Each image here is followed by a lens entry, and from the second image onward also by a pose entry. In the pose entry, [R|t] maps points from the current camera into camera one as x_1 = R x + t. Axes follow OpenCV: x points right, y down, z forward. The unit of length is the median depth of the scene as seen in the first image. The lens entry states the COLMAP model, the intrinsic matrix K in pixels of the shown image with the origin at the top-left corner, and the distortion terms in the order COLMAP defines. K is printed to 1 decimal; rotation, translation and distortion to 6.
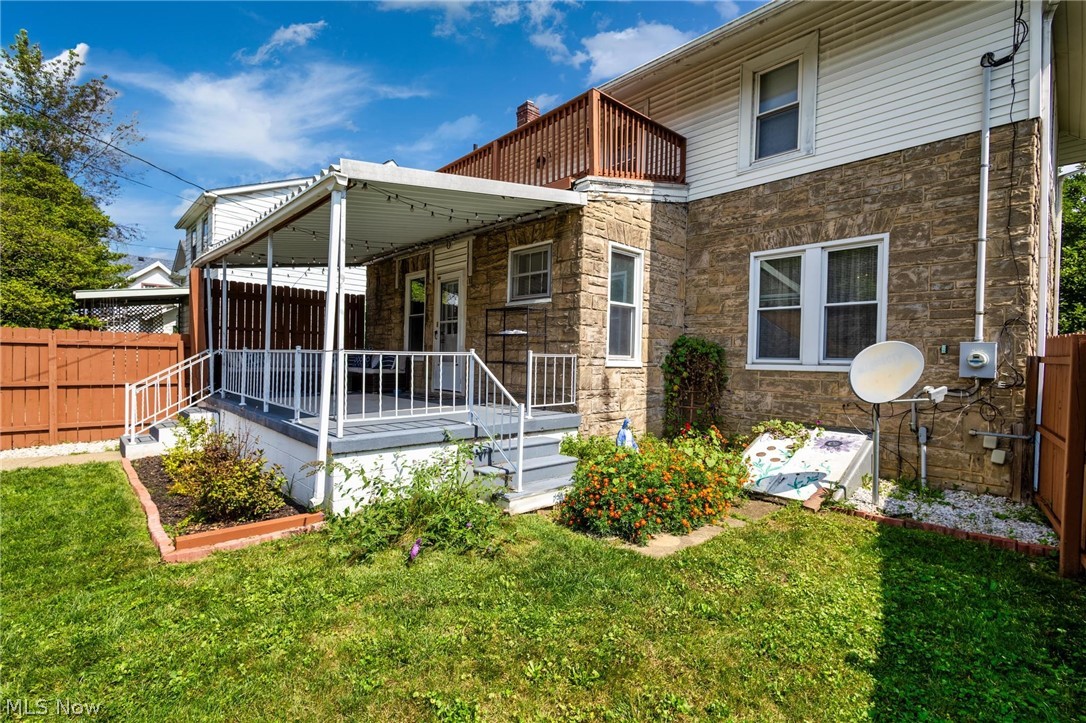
lens RADIAL K [[499.2, 0, 545.3], [0, 499.2, 359.3], [0, 0, 1]] dist [0.009932, -0.007572]
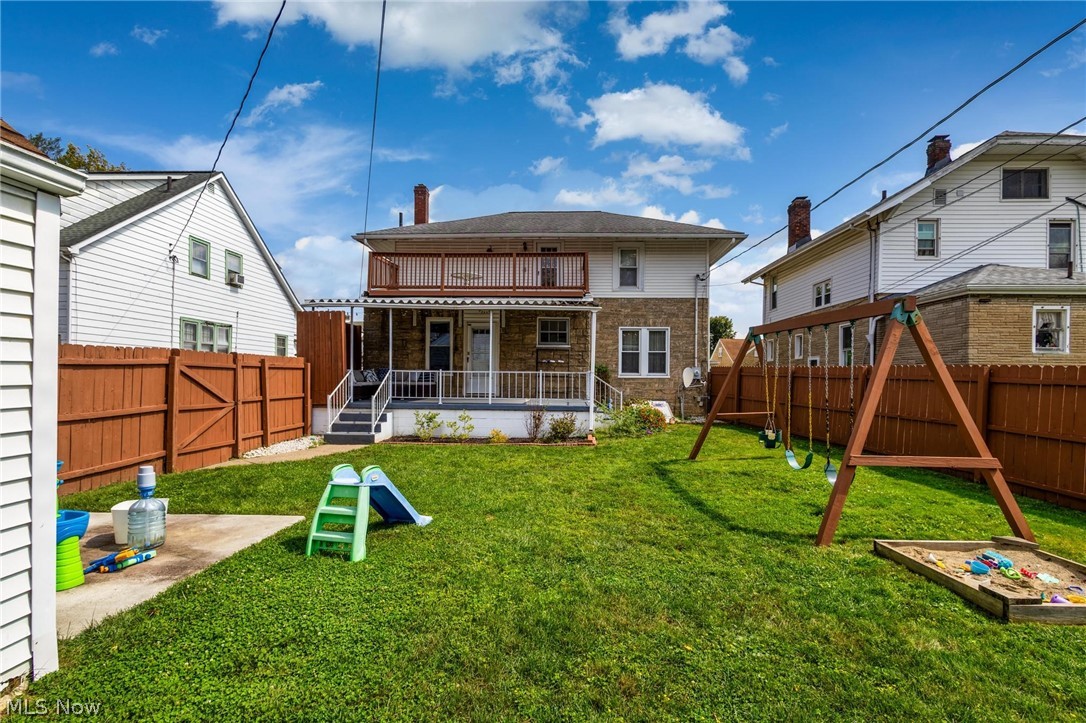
lens RADIAL K [[499.2, 0, 545.3], [0, 499.2, 359.3], [0, 0, 1]] dist [0.009932, -0.007572]
pose [[0.714977, 0.007602, 0.699106, -1.486247], [0.005127, 0.999857, -0.016116, -0.029173], [-0.699129, 0.015107, 0.714836, -0.416183]]
